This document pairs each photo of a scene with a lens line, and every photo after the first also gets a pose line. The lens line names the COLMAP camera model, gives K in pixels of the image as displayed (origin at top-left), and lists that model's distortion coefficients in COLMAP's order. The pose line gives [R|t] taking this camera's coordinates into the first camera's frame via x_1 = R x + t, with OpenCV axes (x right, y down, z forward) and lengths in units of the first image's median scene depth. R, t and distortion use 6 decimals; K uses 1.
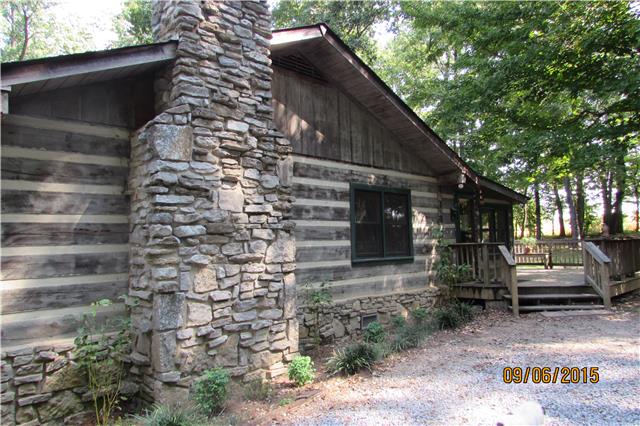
lens RADIAL K [[450.3, 0, 320.0], [0, 450.3, 213.0], [0, 0, 1]] dist [-0.039118, 0.000584]
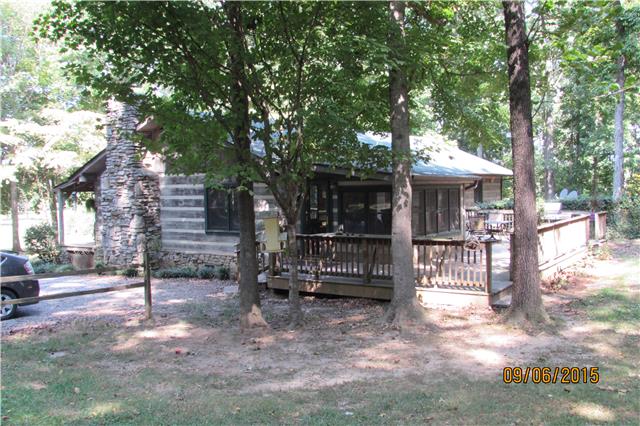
lens RADIAL K [[450.3, 0, 320.0], [0, 450.3, 213.0], [0, 0, 1]] dist [-0.039118, 0.000584]
pose [[0.282788, 0.065301, -0.956957, 1.806044], [0.076319, 0.992985, 0.090312, -0.078815], [0.956141, -0.098573, 0.275821, 0.961804]]
